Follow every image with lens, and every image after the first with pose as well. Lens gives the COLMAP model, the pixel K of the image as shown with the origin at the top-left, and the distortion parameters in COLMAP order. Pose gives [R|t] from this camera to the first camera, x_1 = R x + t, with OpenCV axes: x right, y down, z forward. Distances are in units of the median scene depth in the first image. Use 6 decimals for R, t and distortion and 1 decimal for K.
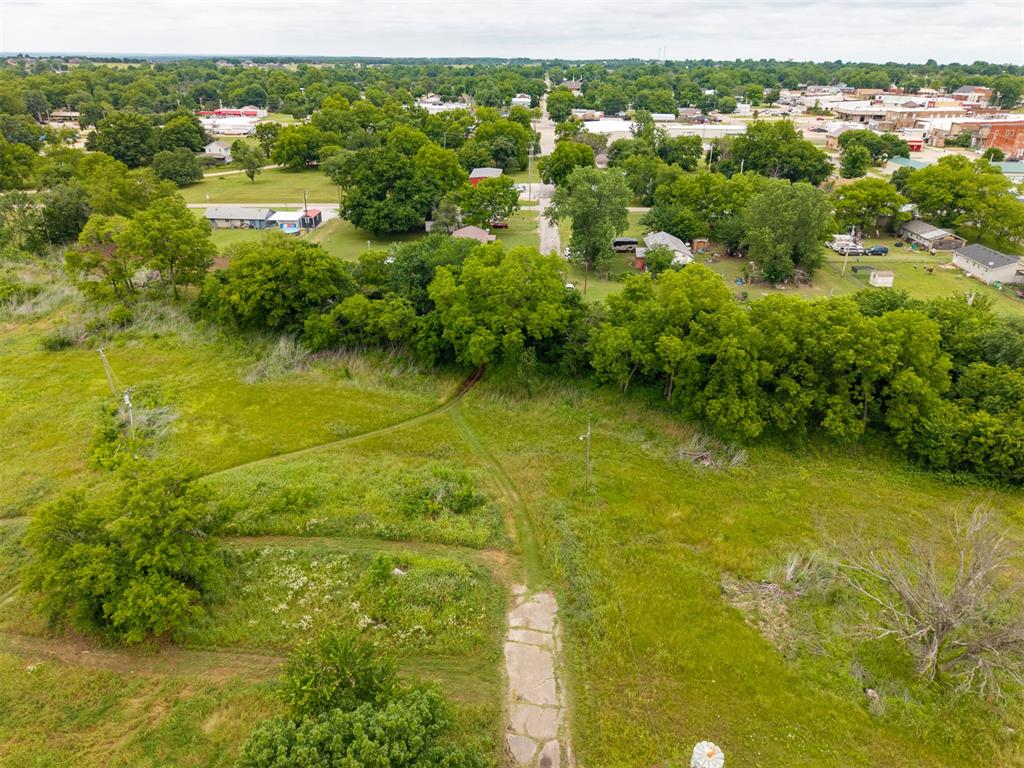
lens RADIAL K [[686.1, 0, 514.1], [0, 686.1, 384.7], [0, 0, 1]] dist [0.013823, -0.012748]
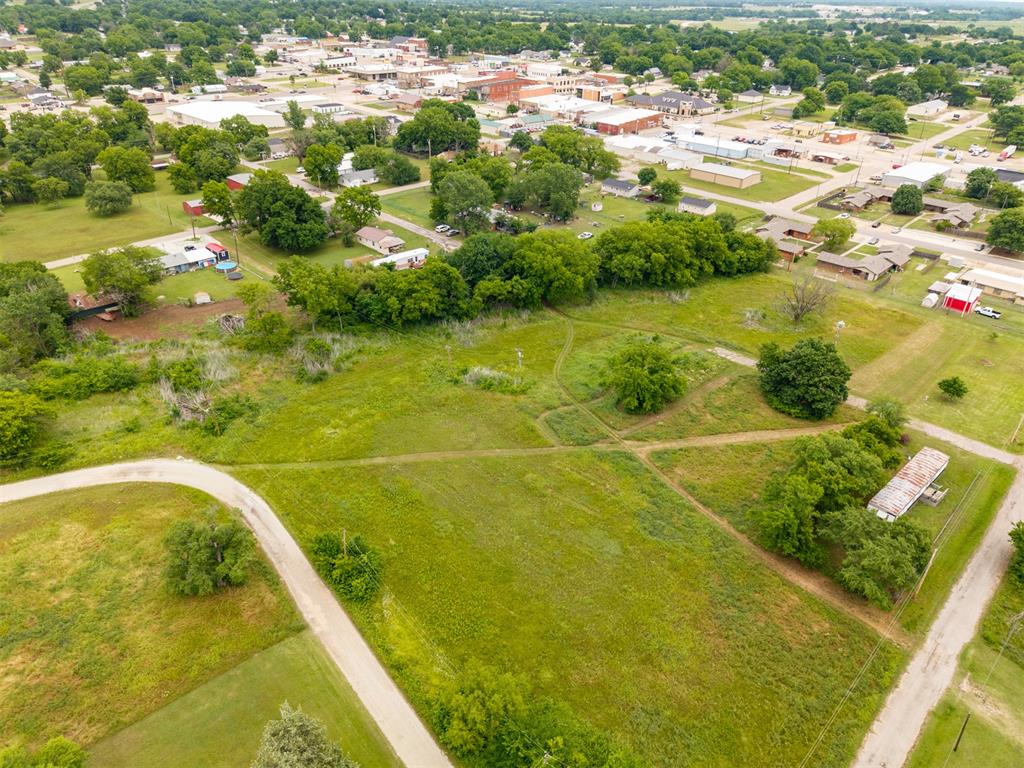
lens RADIAL K [[686.1, 0, 514.1], [0, 686.1, 384.7], [0, 0, 1]] dist [0.013823, -0.012748]
pose [[0.671350, -0.368633, 0.642961, -0.832370], [0.302524, 0.928268, 0.216328, -0.144289], [-0.676586, 0.049279, 0.734713, -0.170889]]
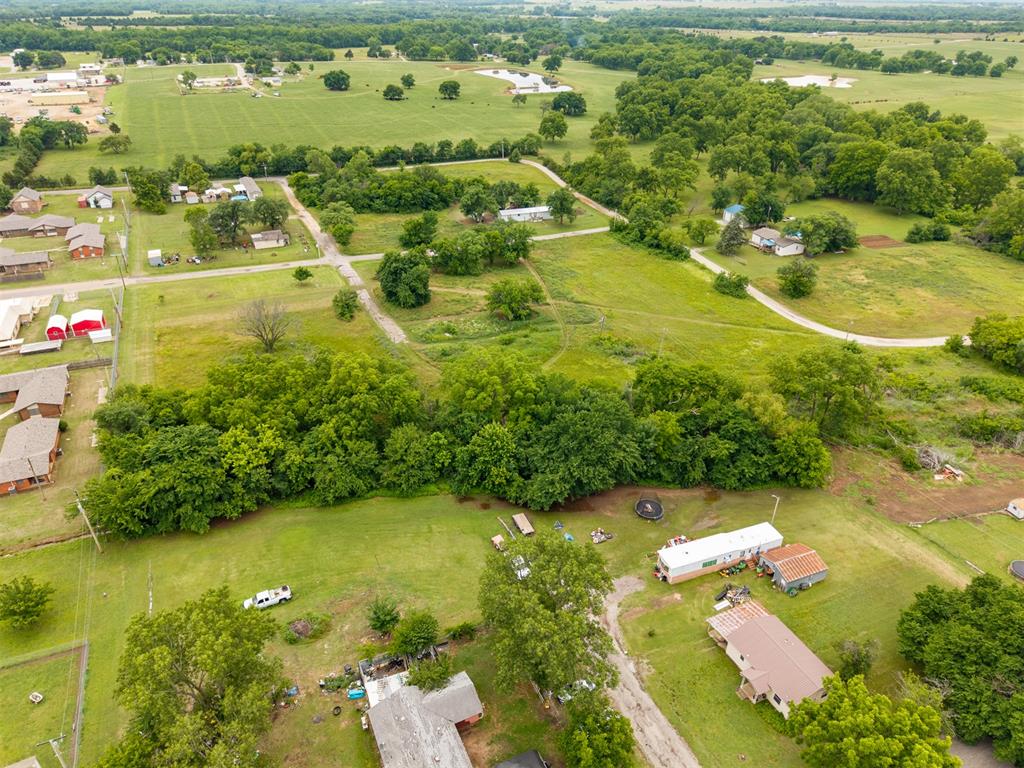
lens RADIAL K [[686.1, 0, 514.1], [0, 686.1, 384.7], [0, 0, 1]] dist [0.013823, -0.012748]
pose [[-0.890918, 0.207979, -0.403745, 0.278839], [-0.214858, 0.590200, 0.778139, -0.680999], [0.400127, 0.780006, -0.481134, 0.956195]]
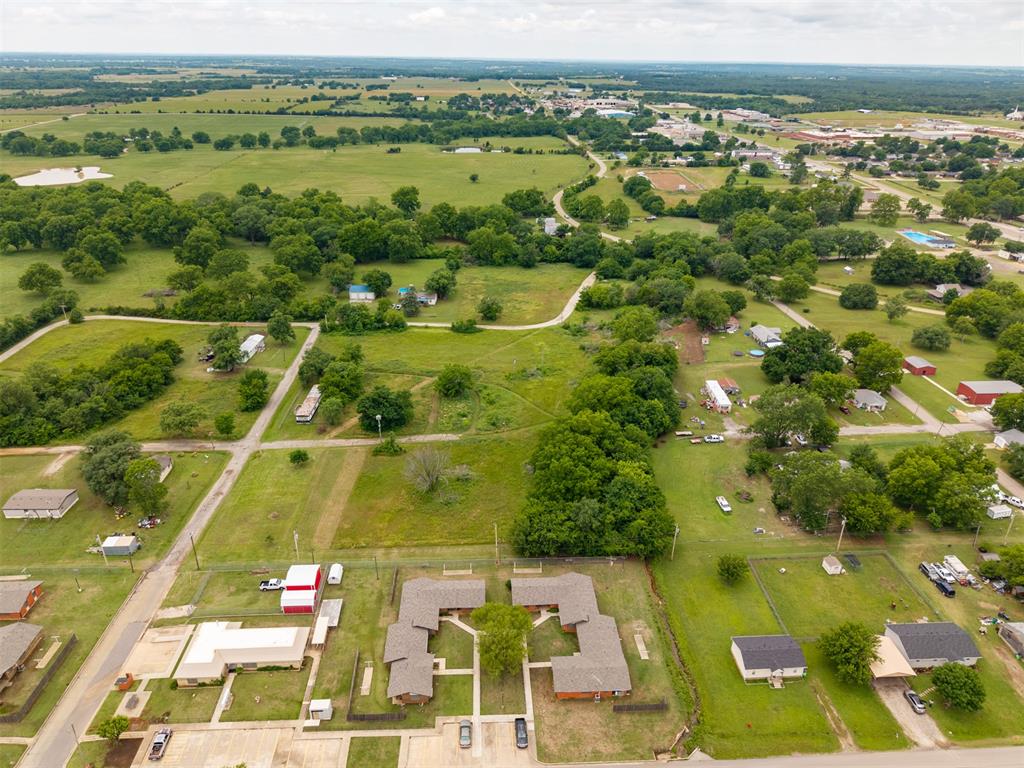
lens RADIAL K [[680.2, 0, 512.0], [0, 680.2, 384.0], [0, 0, 1]] dist [0.073070, -0.119071]
pose [[0.093948, 0.418632, -0.903283, 1.163299], [-0.436762, 0.832657, 0.340473, -0.473141], [0.894658, 0.362533, 0.261069, 0.061728]]
